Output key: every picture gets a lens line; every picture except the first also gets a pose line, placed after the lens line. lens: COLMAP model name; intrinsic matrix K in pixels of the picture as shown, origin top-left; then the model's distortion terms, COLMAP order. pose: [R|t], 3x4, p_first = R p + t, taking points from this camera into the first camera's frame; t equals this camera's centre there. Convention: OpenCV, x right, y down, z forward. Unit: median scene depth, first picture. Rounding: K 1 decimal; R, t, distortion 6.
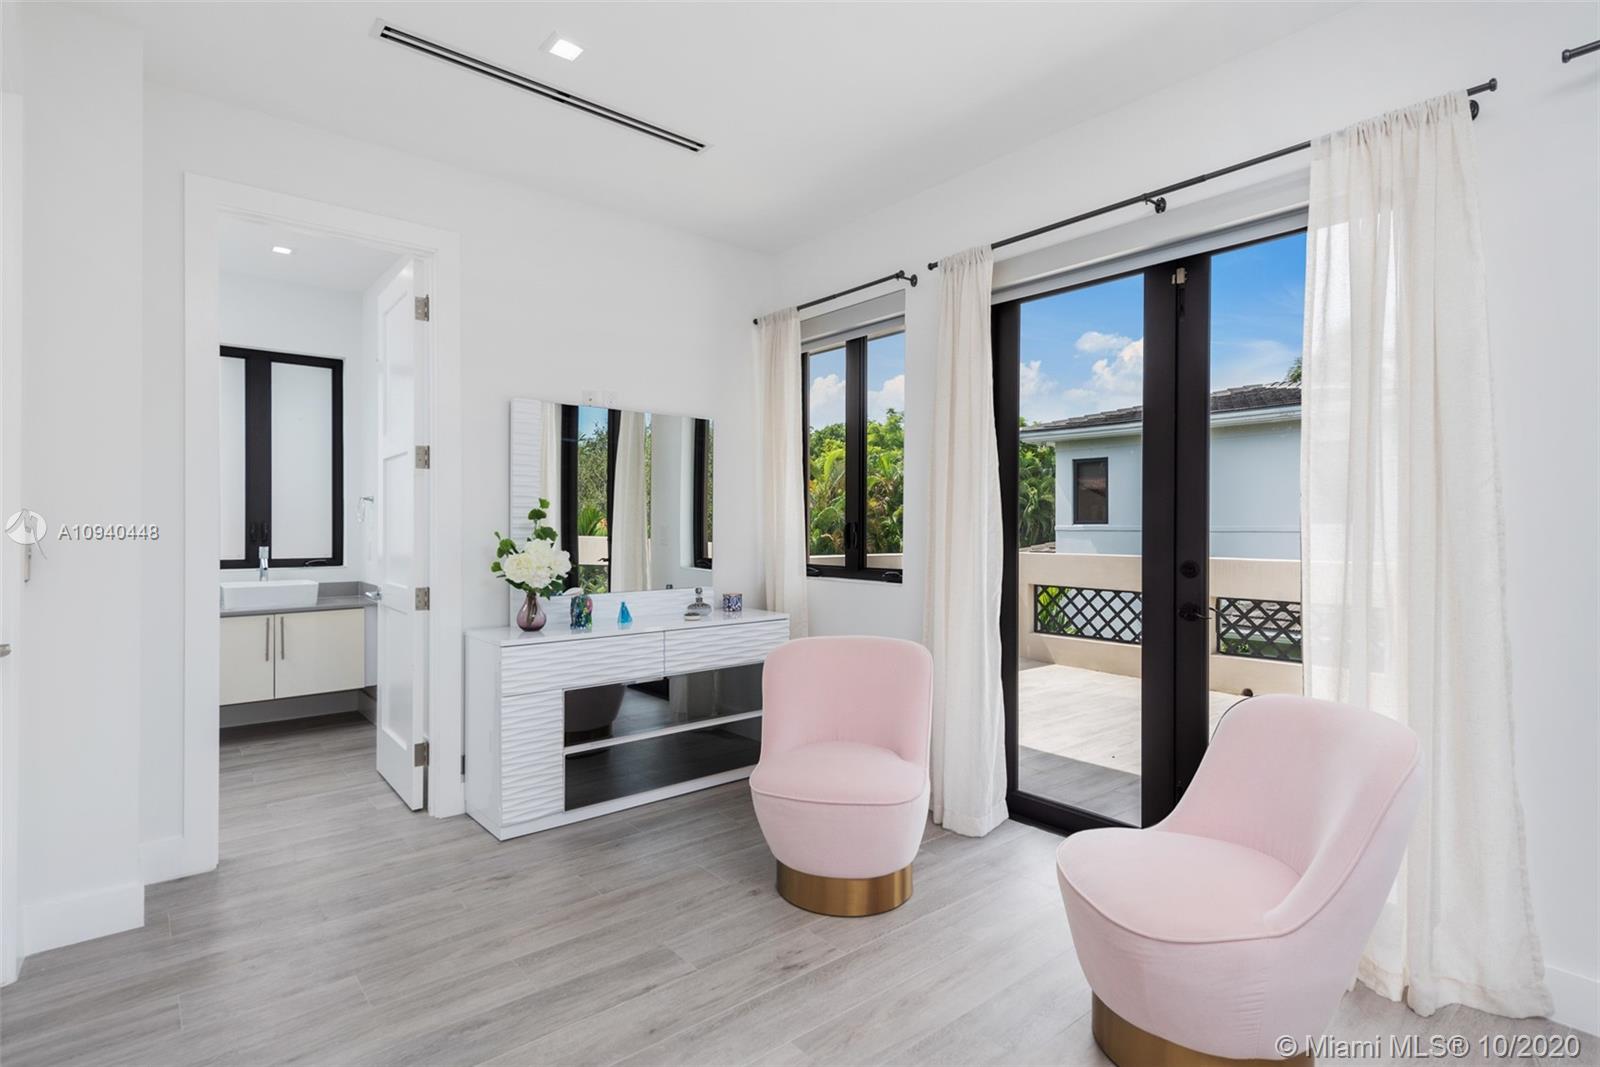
lens RADIAL K [[800.1, 0, 791.9], [0, 800.1, 530.2], [0, 0, 1]] dist [0.016984, -0.000812]
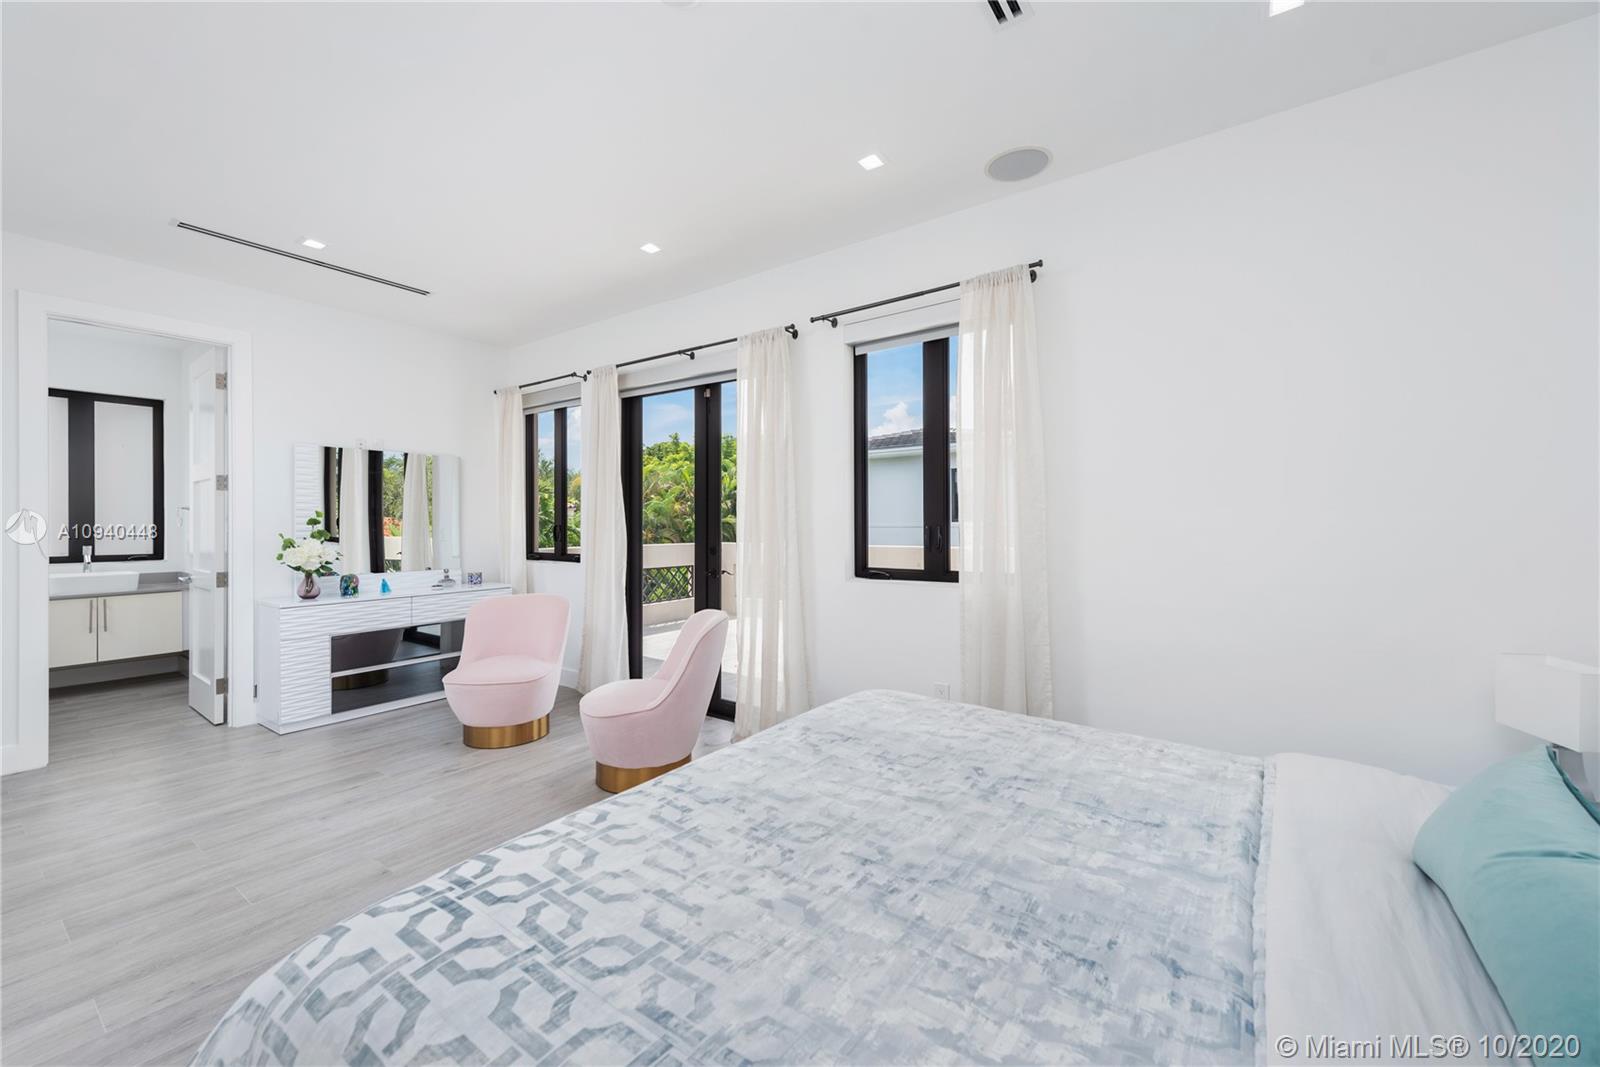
lens RADIAL K [[624.1, 0, 795.4], [0, 624.1, 524.7], [0, 0, 1]] dist [0.001168, -0.000189]
pose [[0.964771, -0.005793, 0.263027, 0.241238], [0.006700, 0.999974, -0.002550, -0.004636], [-0.263005, 0.004222, 0.964785, -0.361433]]
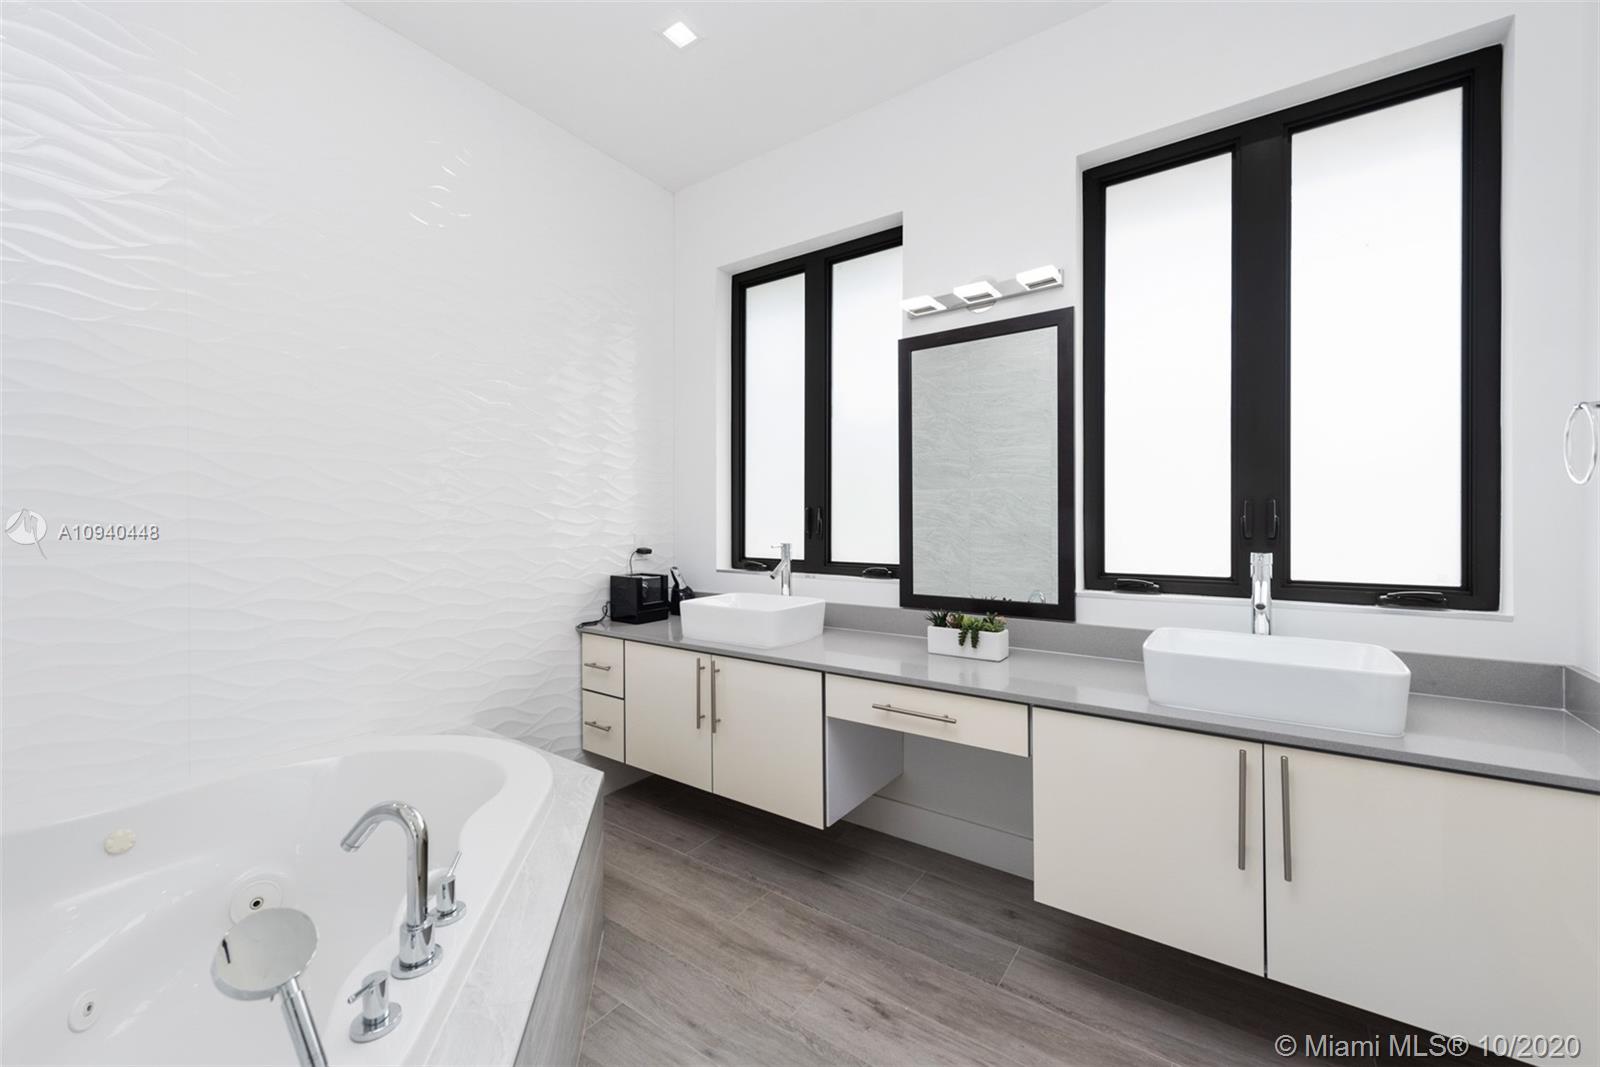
lens RADIAL K [[624.1, 0, 795.4], [0, 624.1, 524.7], [0, 0, 1]] dist [0.001168, -0.000189]
pose [[0.240419, -0.004091, -0.970660, -0.557183], [-0.005478, 0.999969, -0.005571, 0.012997], [0.970654, 0.006657, 0.240390, 0.963771]]
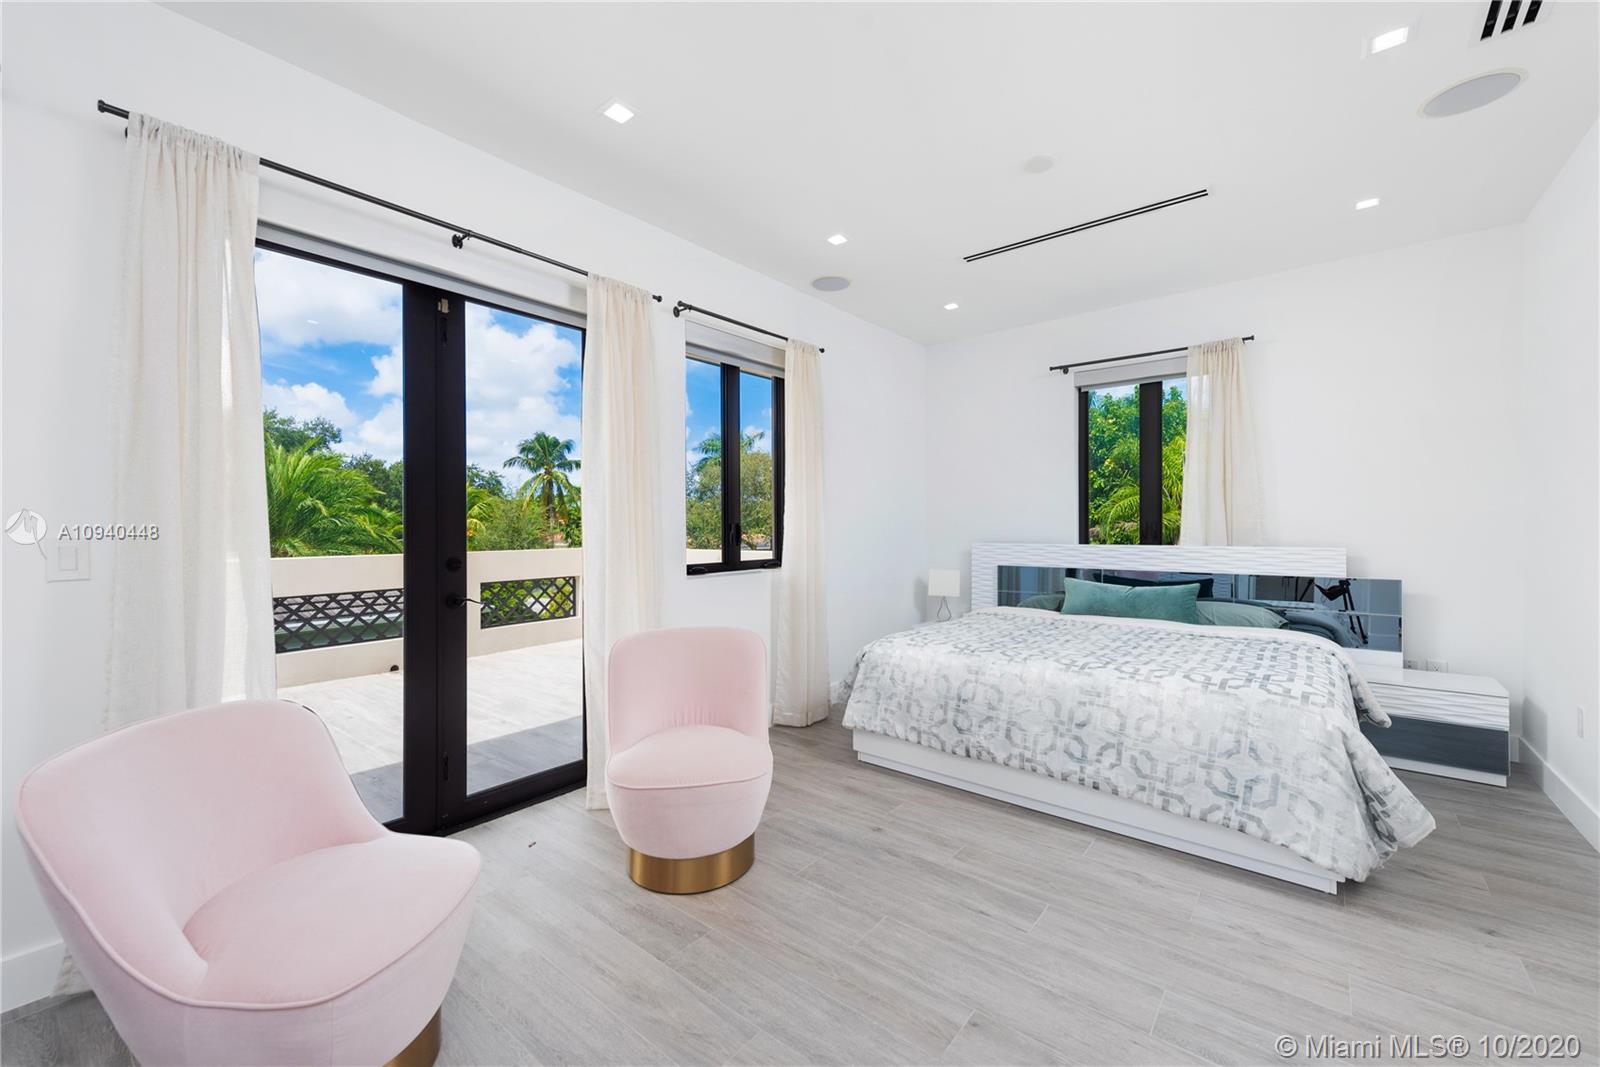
lens RADIAL K [[647.3, 0, 802.0], [0, 647.3, 542.0], [0, 0, 1]] dist [0.001111, 0.000073]
pose [[-0.181030, -0.019090, 0.983292, -0.419337], [0.001050, 0.999807, 0.019604, 0.000781], [-0.983477, 0.004581, -0.180975, 0.544862]]
